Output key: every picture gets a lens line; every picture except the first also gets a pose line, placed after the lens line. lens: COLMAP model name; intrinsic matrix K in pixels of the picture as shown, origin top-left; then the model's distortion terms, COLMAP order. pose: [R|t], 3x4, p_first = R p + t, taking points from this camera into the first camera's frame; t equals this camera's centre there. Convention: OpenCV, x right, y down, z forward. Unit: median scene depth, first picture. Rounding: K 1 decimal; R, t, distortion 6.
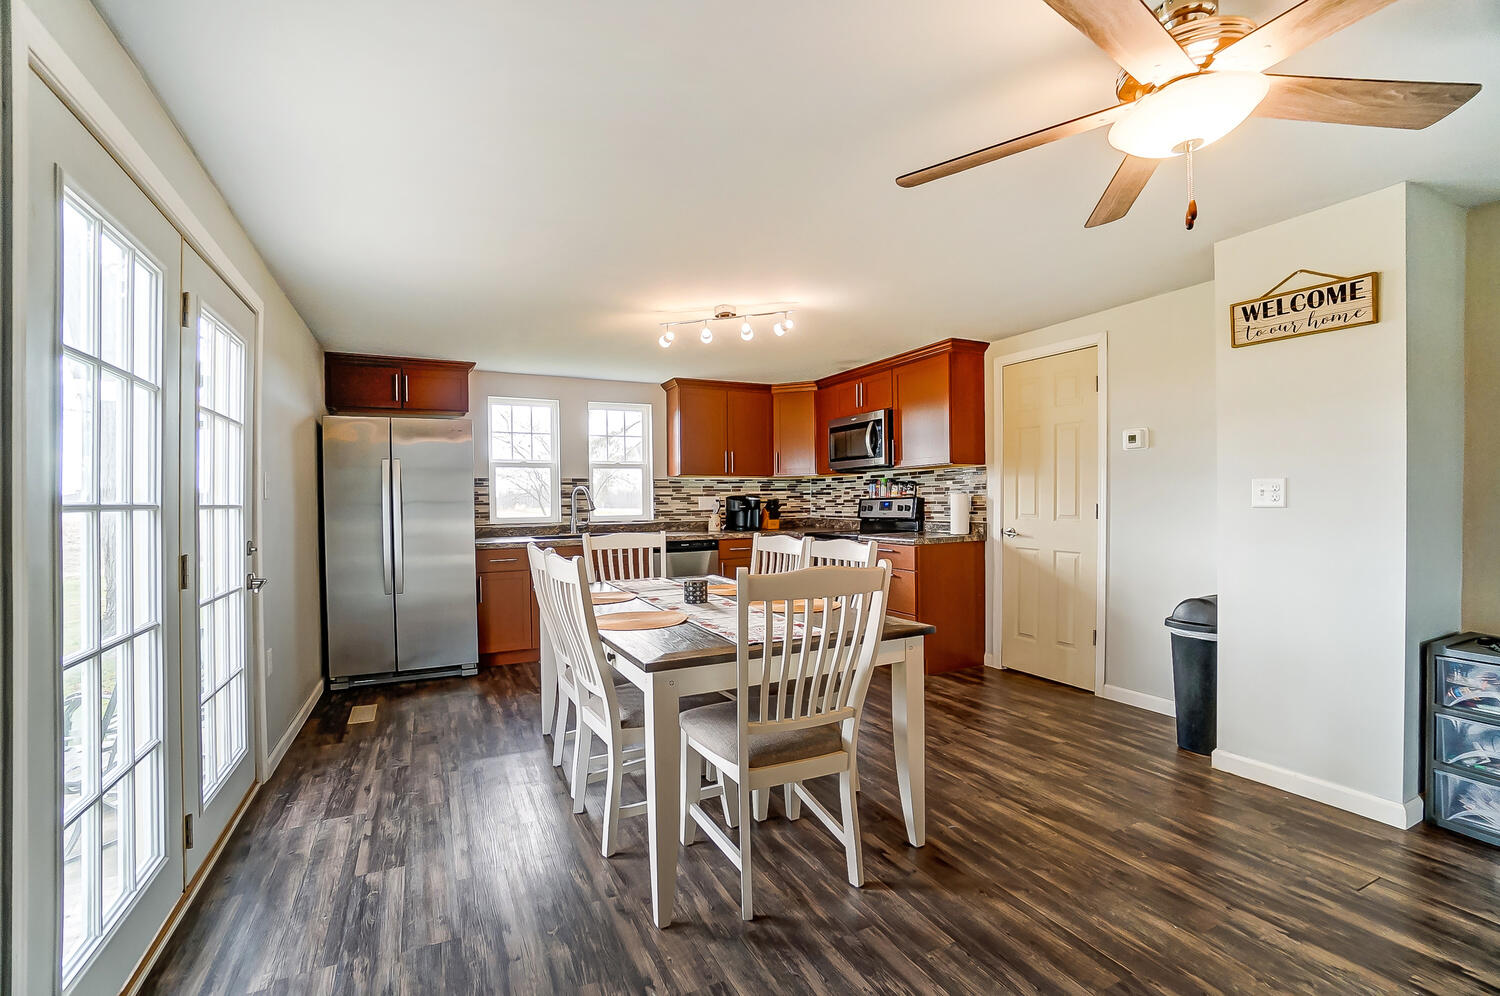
lens RADIAL K [[691.4, 0, 711.6], [0, 691.4, 499.7], [0, 0, 1]] dist [-0.055795, -0.000215]
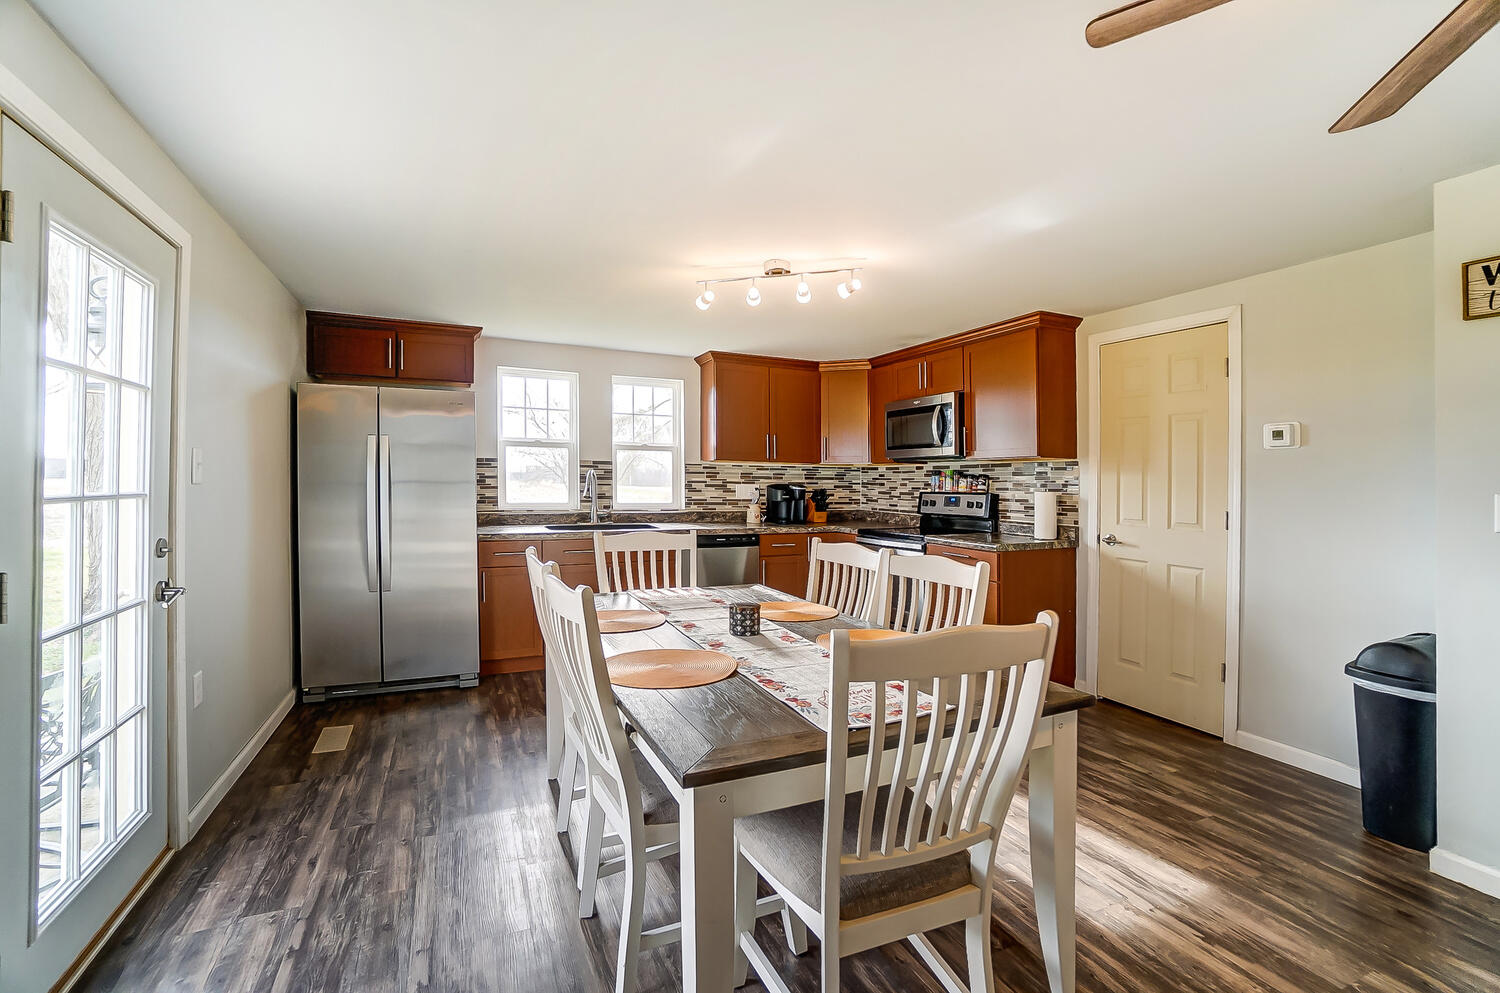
lens RADIAL K [[649.1, 0, 795.4], [0, 649.1, 497.1], [0, 0, 1]] dist [-0.044969, 0.010578]
pose [[0.995616, 0.015187, 0.092289, -0.025344], [-0.018038, 0.999383, 0.030140, -0.019150], [-0.091774, -0.031672, 0.995276, 0.202482]]
